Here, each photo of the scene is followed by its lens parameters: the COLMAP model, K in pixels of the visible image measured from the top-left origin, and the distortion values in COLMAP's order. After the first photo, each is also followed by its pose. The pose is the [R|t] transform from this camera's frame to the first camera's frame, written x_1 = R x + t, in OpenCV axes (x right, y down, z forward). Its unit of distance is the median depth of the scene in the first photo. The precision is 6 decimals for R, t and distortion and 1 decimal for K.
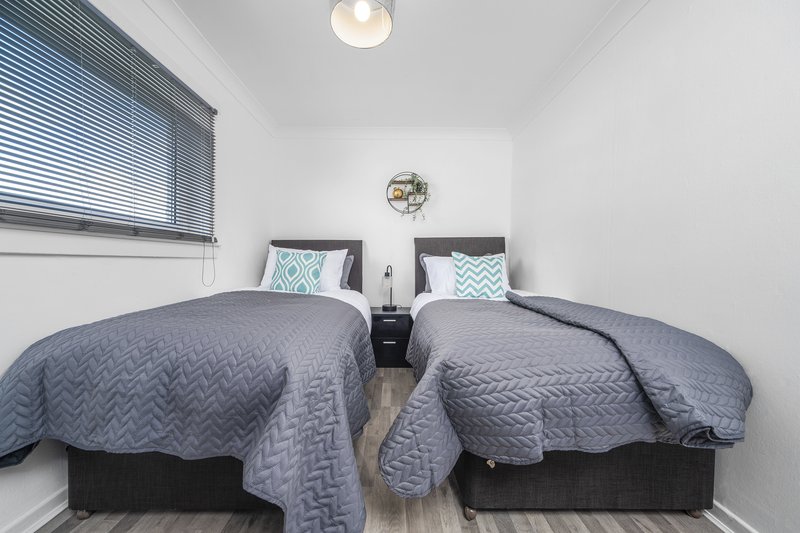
lens RADIAL K [[284.9, 0, 387.3], [0, 284.9, 268.4], [0, 0, 1]] dist [0.000084, 0.000006]
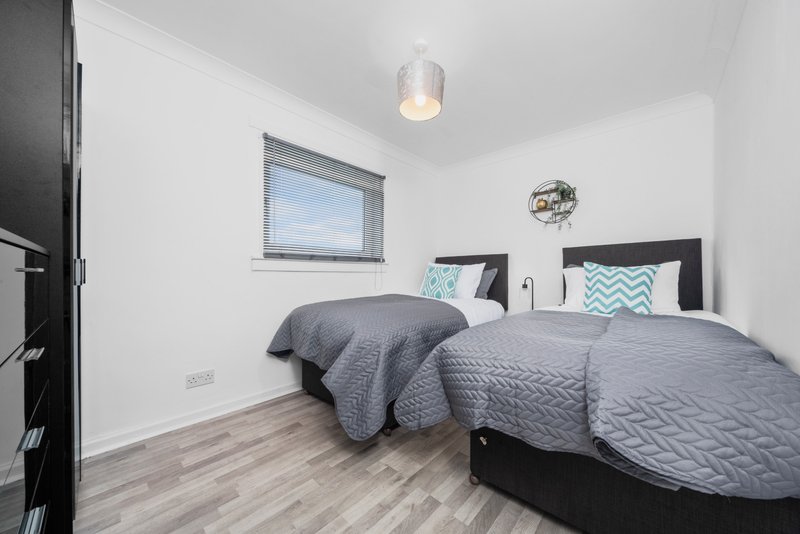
lens RADIAL K [[280.1, 0, 399.5], [0, 280.1, 277.1], [0, 0, 1]] dist [0.000095, 0.000019]
pose [[0.744323, -0.001395, -0.667819, 0.466686], [-0.011325, 0.999828, -0.014711, 0.011547], [0.667724, 0.018513, 0.744179, -0.063284]]
